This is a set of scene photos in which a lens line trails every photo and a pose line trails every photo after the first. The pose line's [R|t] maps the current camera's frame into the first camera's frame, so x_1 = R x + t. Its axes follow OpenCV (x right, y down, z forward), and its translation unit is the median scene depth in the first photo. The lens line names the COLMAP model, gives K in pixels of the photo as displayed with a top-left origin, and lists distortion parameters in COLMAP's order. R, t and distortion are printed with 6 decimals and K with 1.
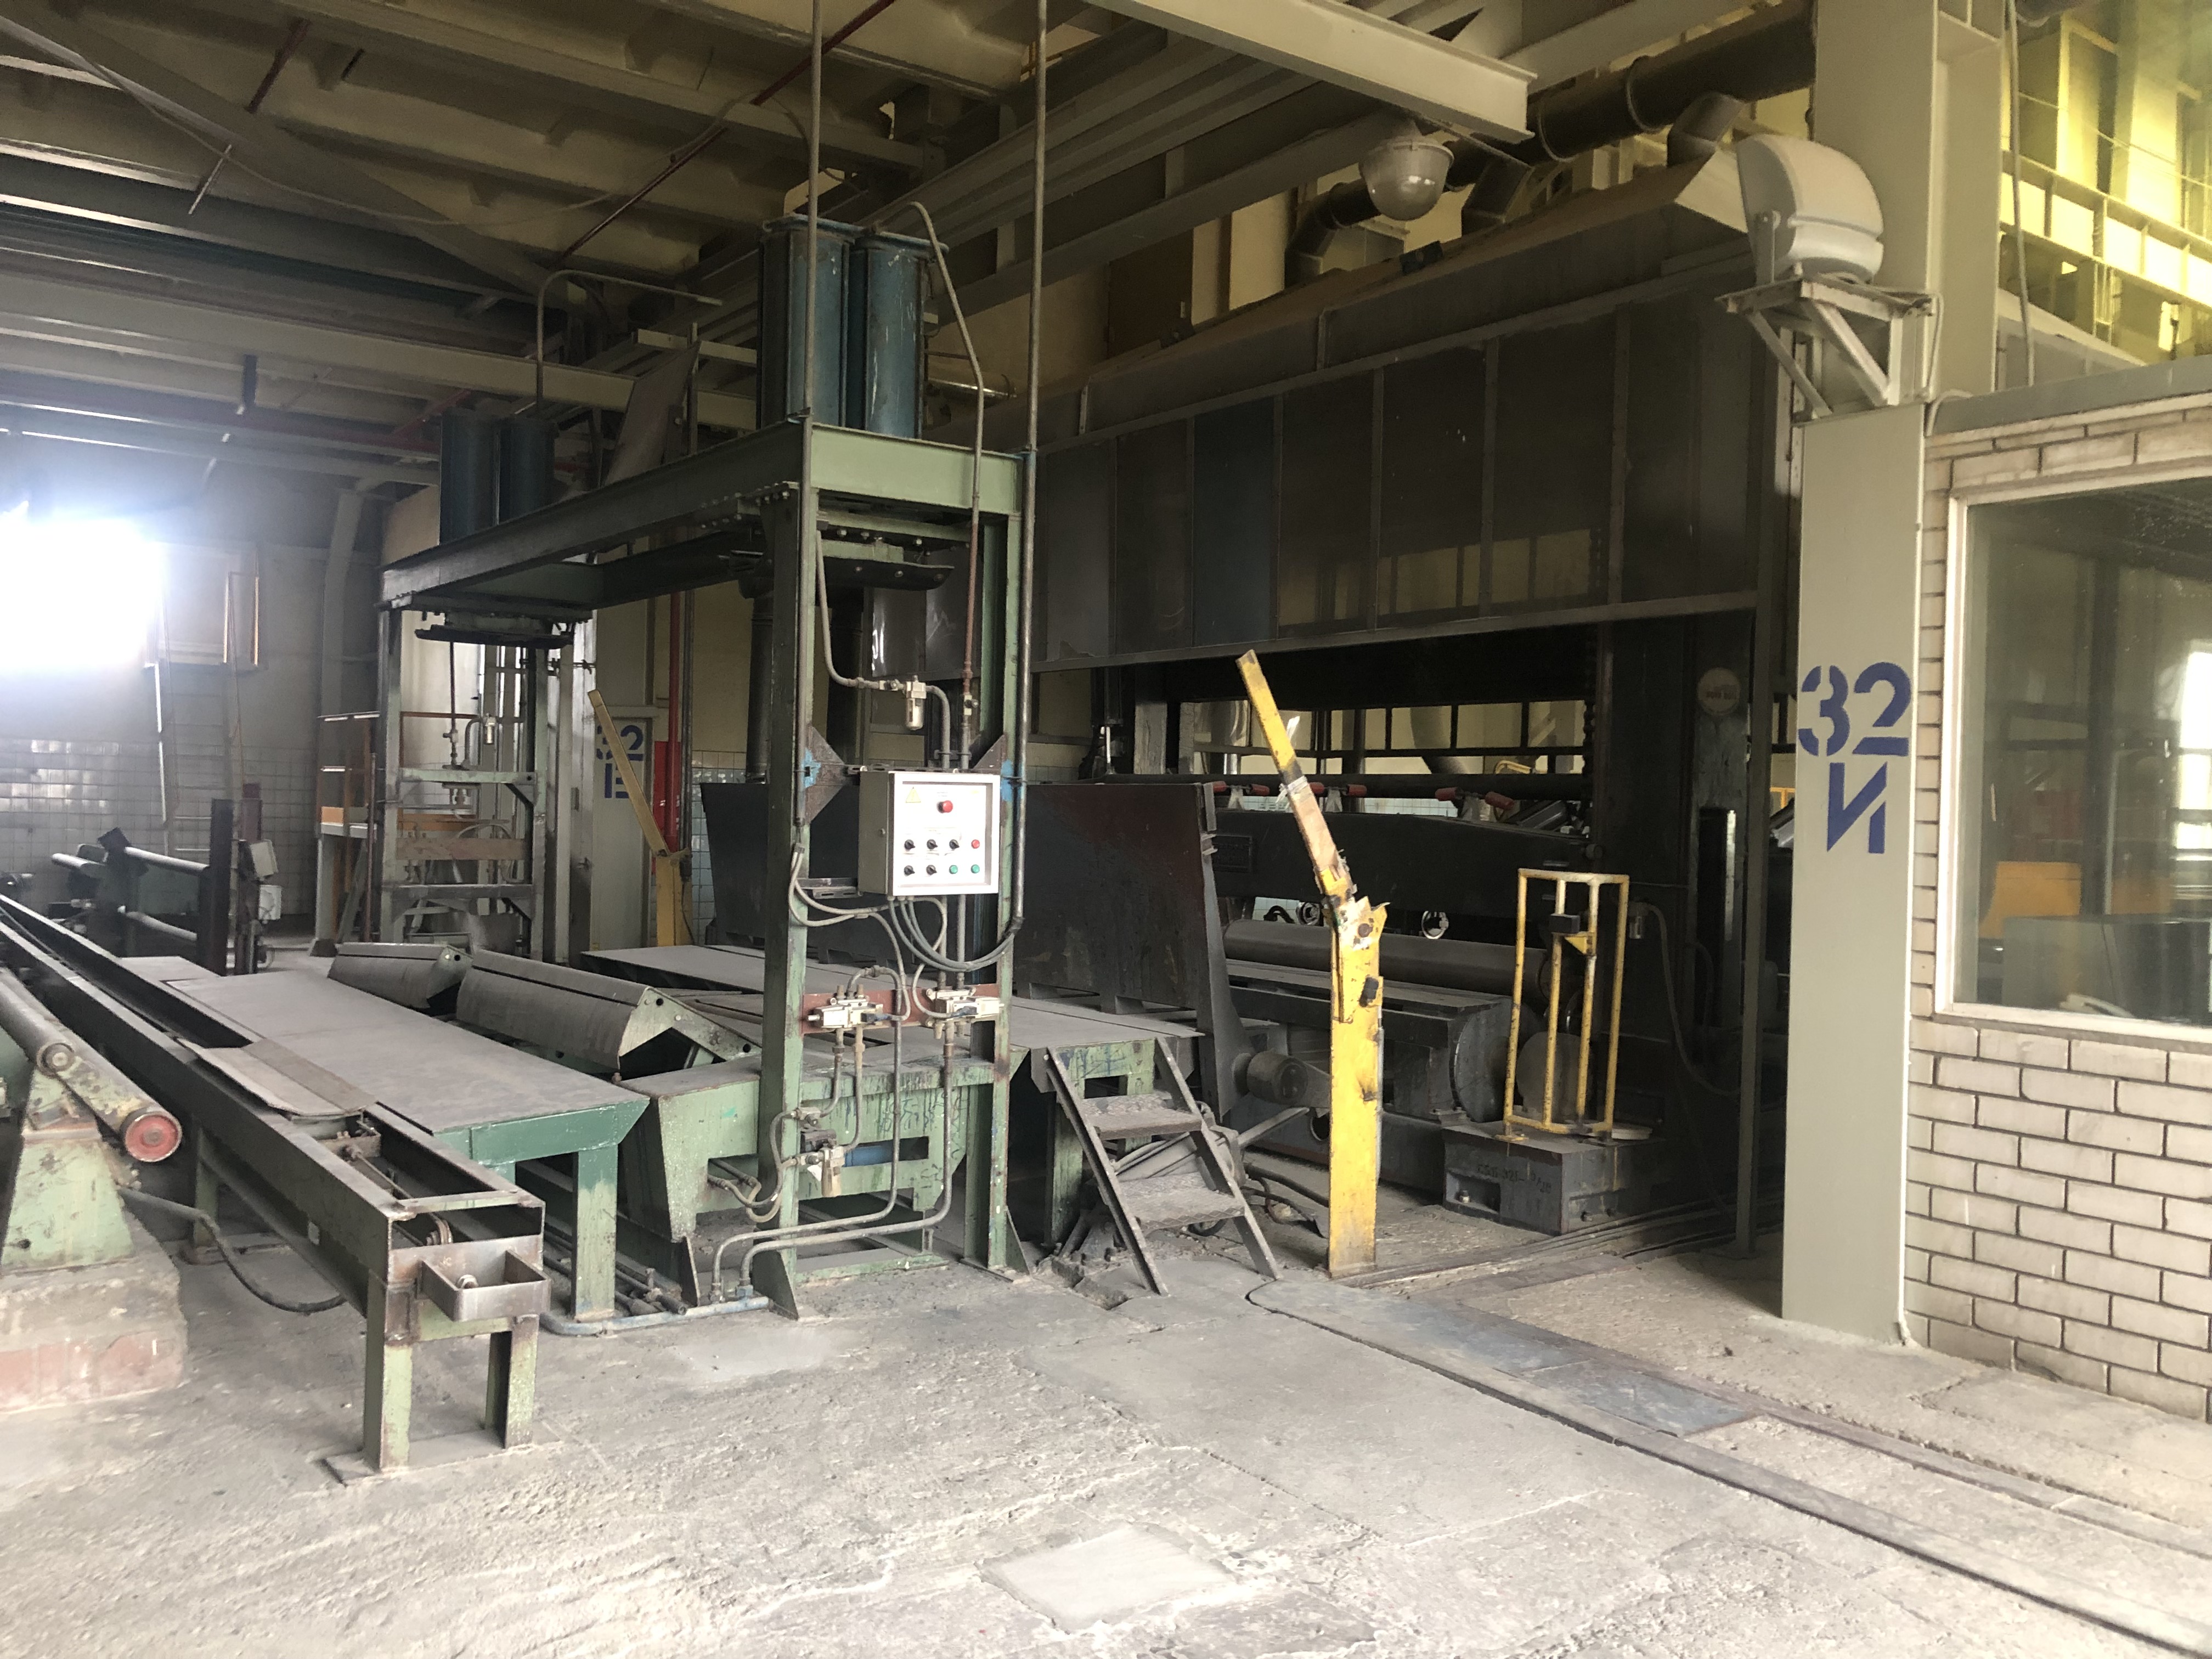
lens RADIAL K [[1802.9, 0, 1087.7], [0, 1802.9, 837.2], [0, 0, 1]] dist [0.017205, -0.003963]
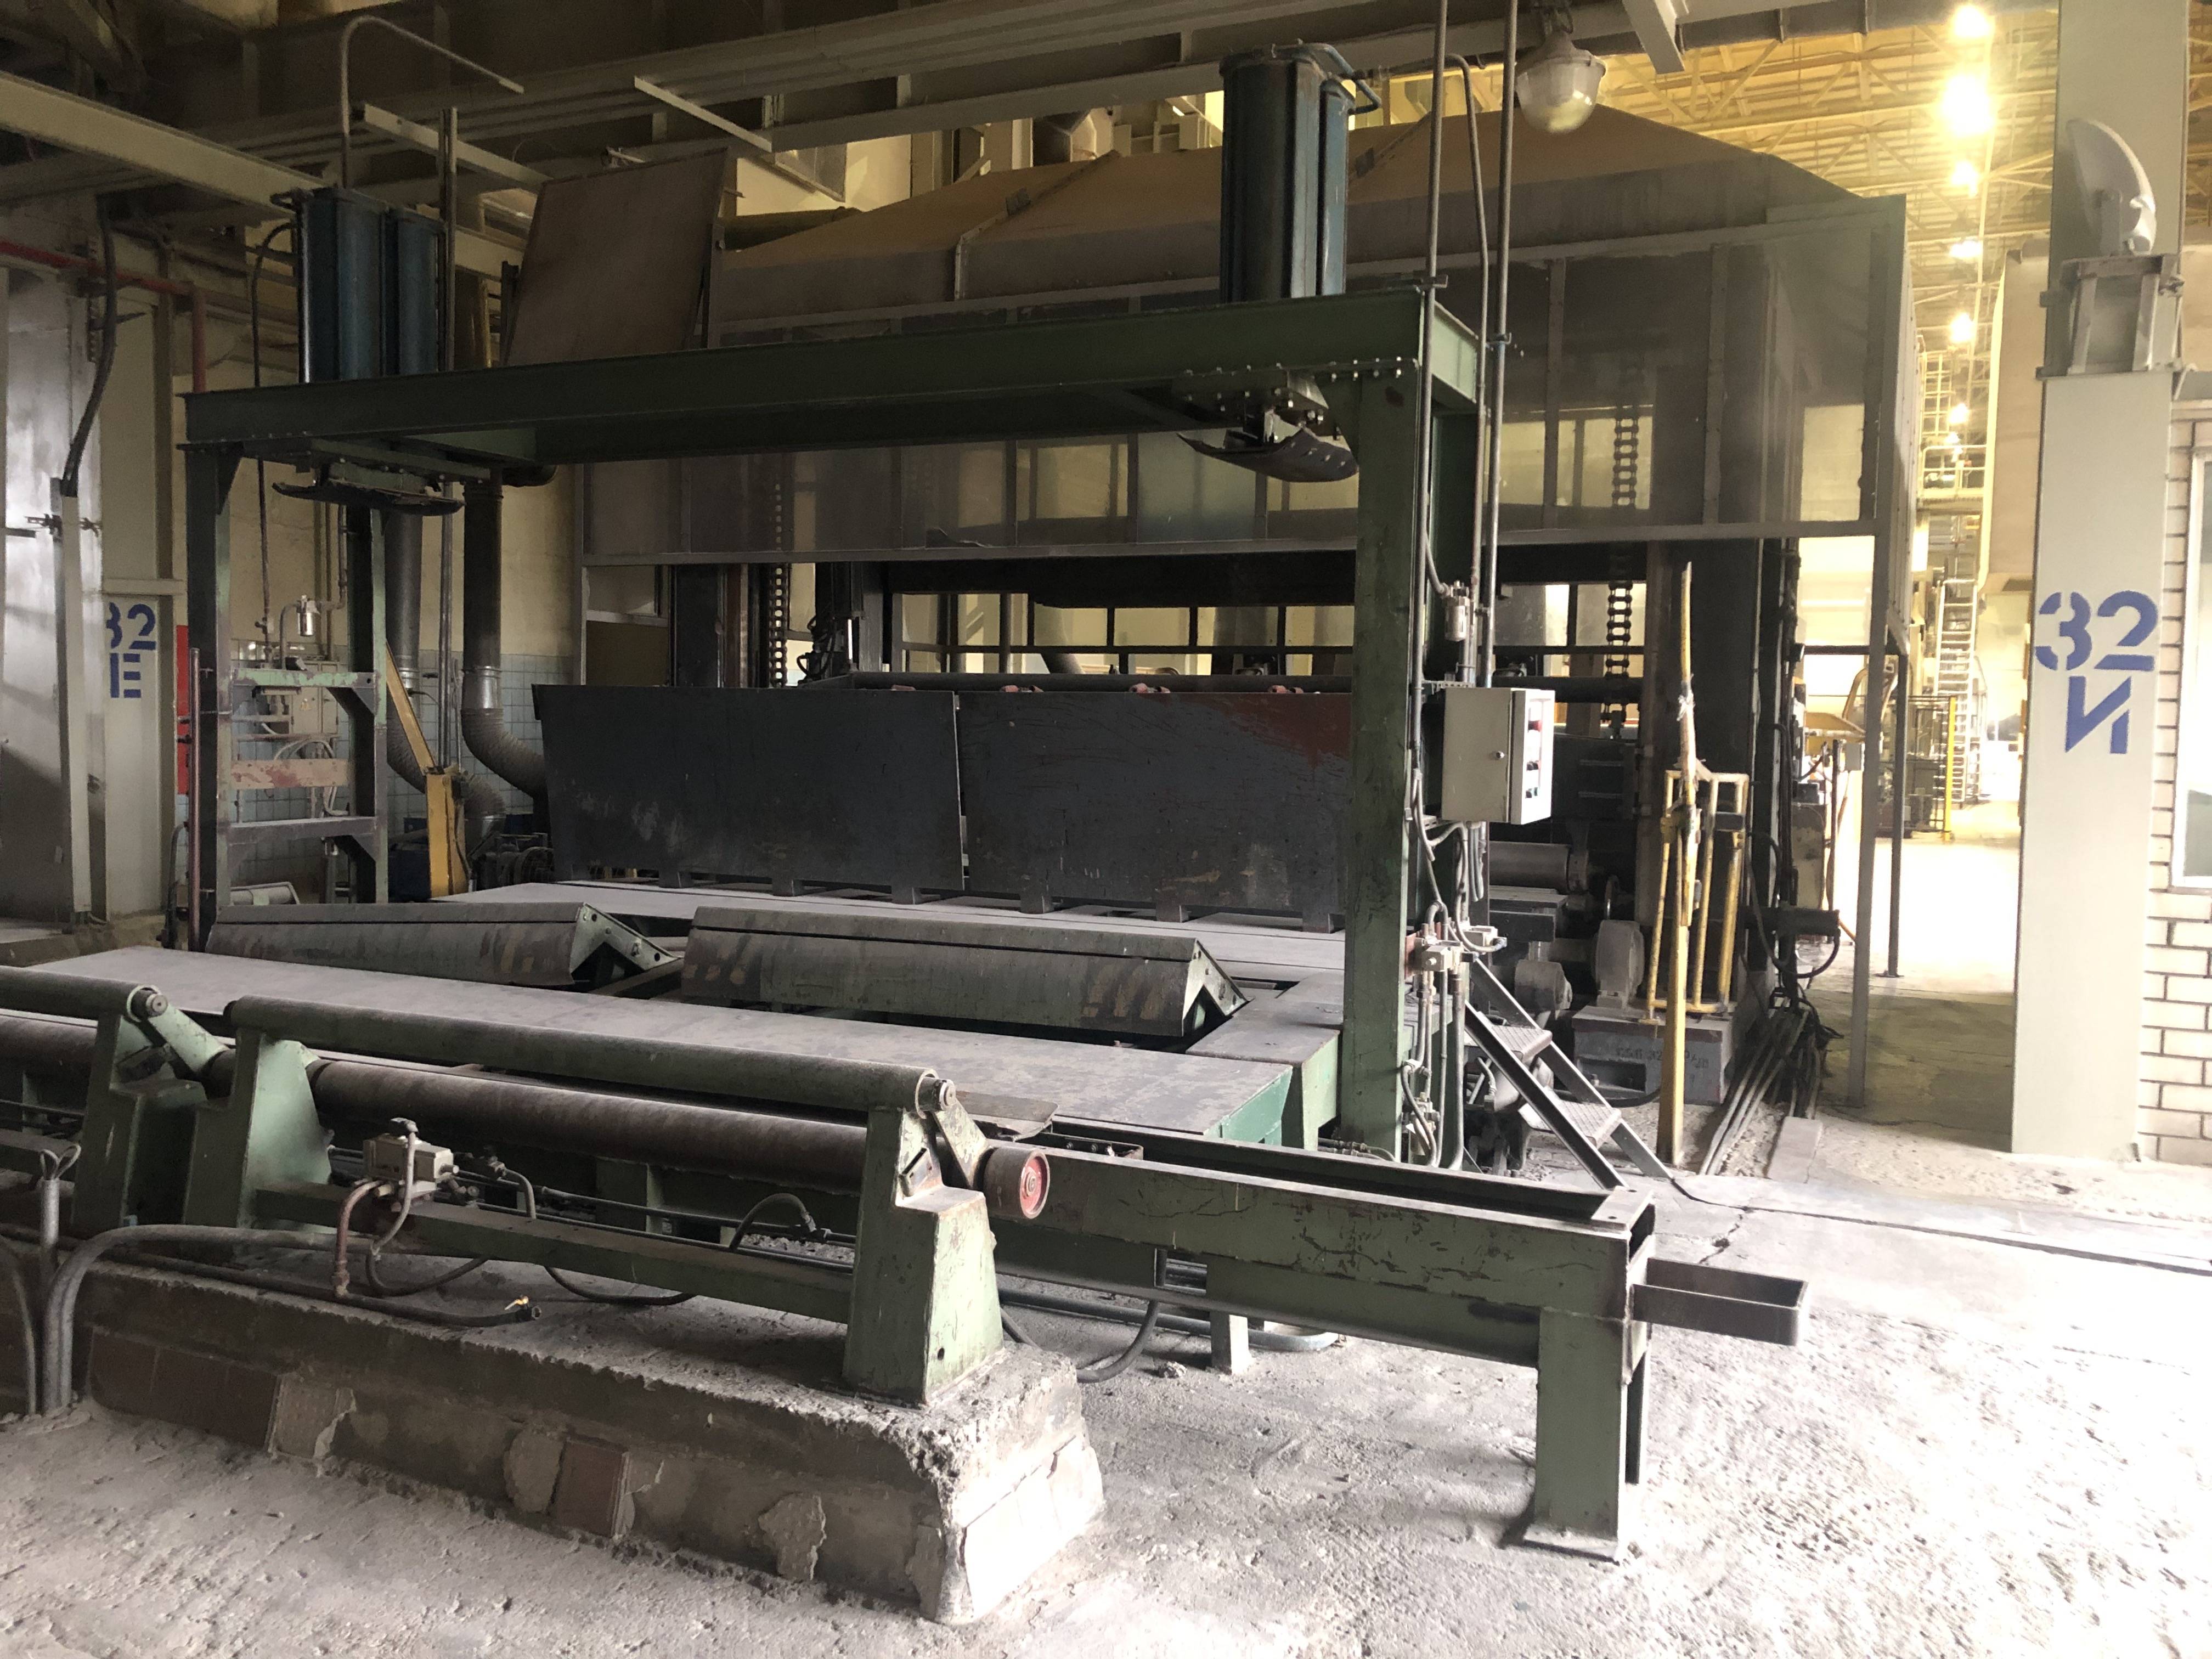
lens RADIAL K [[1802.9, 0, 1093.6], [0, 1802.9, 817.1], [0, 0, 1]] dist [0.017205, -0.003963]
pose [[0.874984, -0.037626, 0.482687, -0.706796], [0.011877, 0.998344, 0.056291, -0.023873], [-0.484006, -0.043520, 0.873982, 0.282721]]
